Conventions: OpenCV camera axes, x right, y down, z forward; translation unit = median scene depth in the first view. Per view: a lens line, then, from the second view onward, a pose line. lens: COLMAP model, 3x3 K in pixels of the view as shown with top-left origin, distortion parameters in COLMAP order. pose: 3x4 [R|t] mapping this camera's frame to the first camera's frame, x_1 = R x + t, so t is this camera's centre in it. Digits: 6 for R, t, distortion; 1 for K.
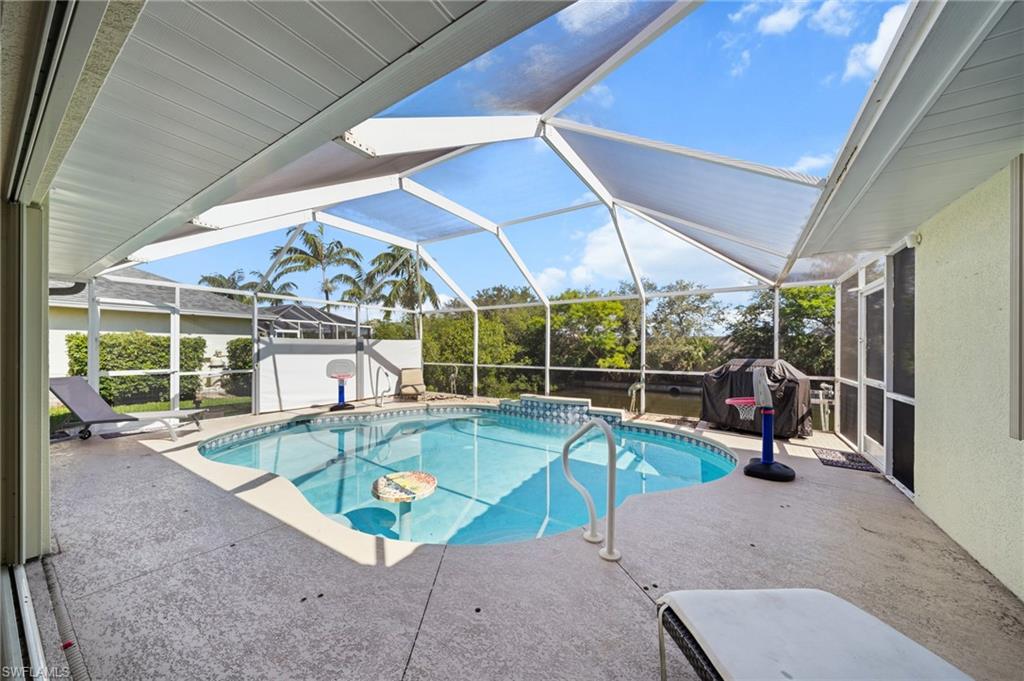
lens RADIAL K [[354.3, 0, 505.8], [0, 354.3, 347.2], [0, 0, 1]] dist [-0.001758, -0.000217]
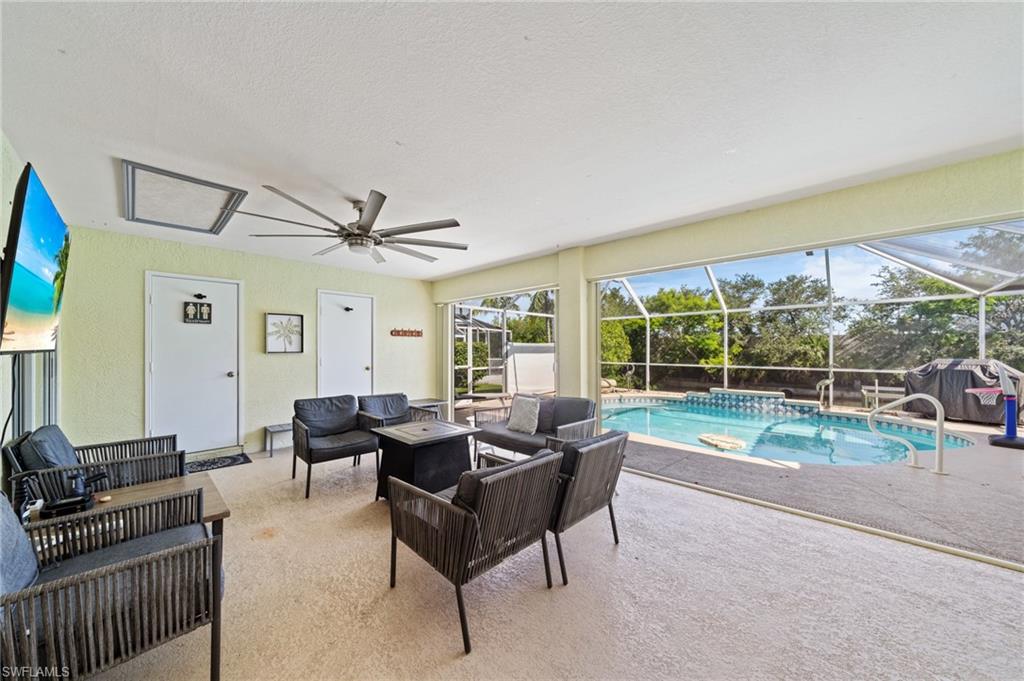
lens RADIAL K [[354.3, 0, 505.8], [0, 354.3, 347.2], [0, 0, 1]] dist [-0.001758, -0.000217]
pose [[0.983787, -0.004212, -0.179289, -0.443516], [0.004205, 0.999991, -0.000423, -0.008815], [0.179290, -0.000338, 0.983796, -0.321568]]
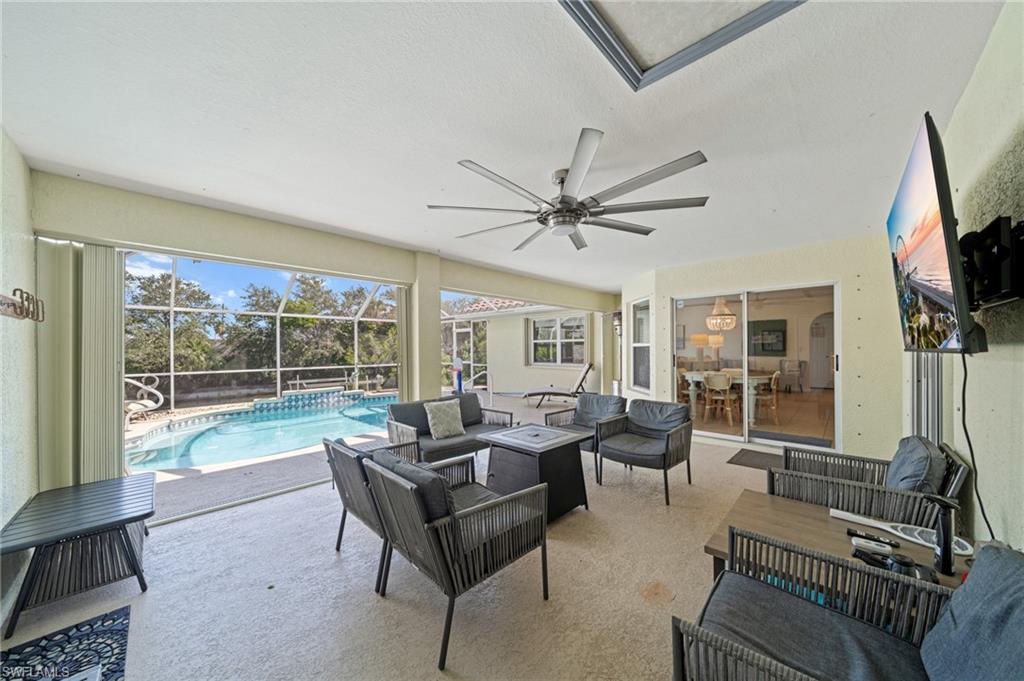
lens RADIAL K [[348.2, 0, 508.9], [0, 348.2, 344.9], [0, 0, 1]] dist [0.000311, -0.000006]
pose [[0.180723, 0.008337, 0.983499, -1.017884], [0.004767, 0.999945, -0.009353, -0.010139], [-0.983523, 0.006378, 0.180673, 0.039621]]
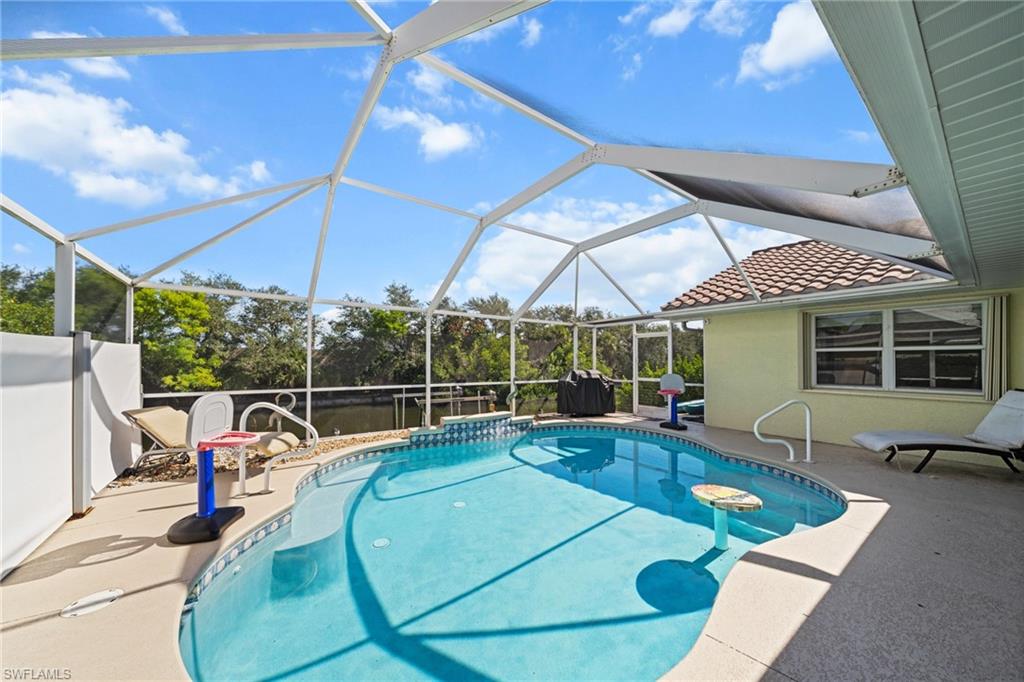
lens RADIAL K [[353.1, 0, 510.5], [0, 353.1, 357.4], [0, 0, 1]] dist [-0.000338, -0.000016]
pose [[0.346892, 0.013336, 0.937810, -0.713422], [-0.008220, 0.999904, -0.011179, -0.002246], [-0.937869, -0.003831, 0.346968, 0.589968]]
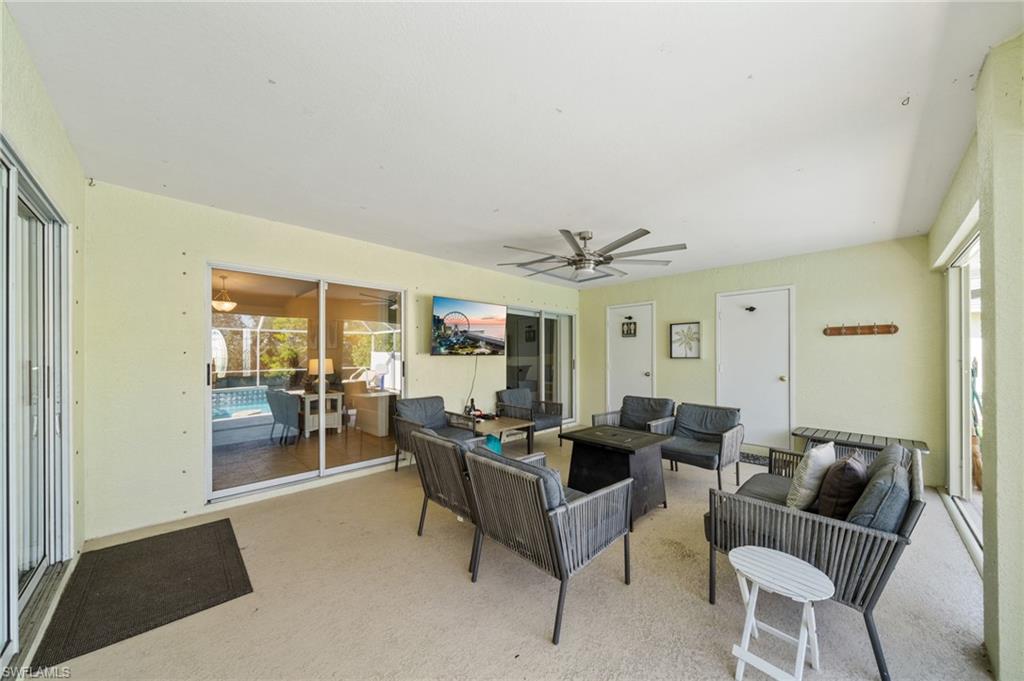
lens RADIAL K [[353.1, 0, 510.5], [0, 353.1, 356.9], [0, 0, 1]] dist [-0.000338, -0.000016]
pose [[-0.205229, 0.000548, -0.978714, -0.179499], [0.003627, 0.999993, -0.000200, -0.003860], [0.978707, -0.003591, -0.205230, 0.047020]]
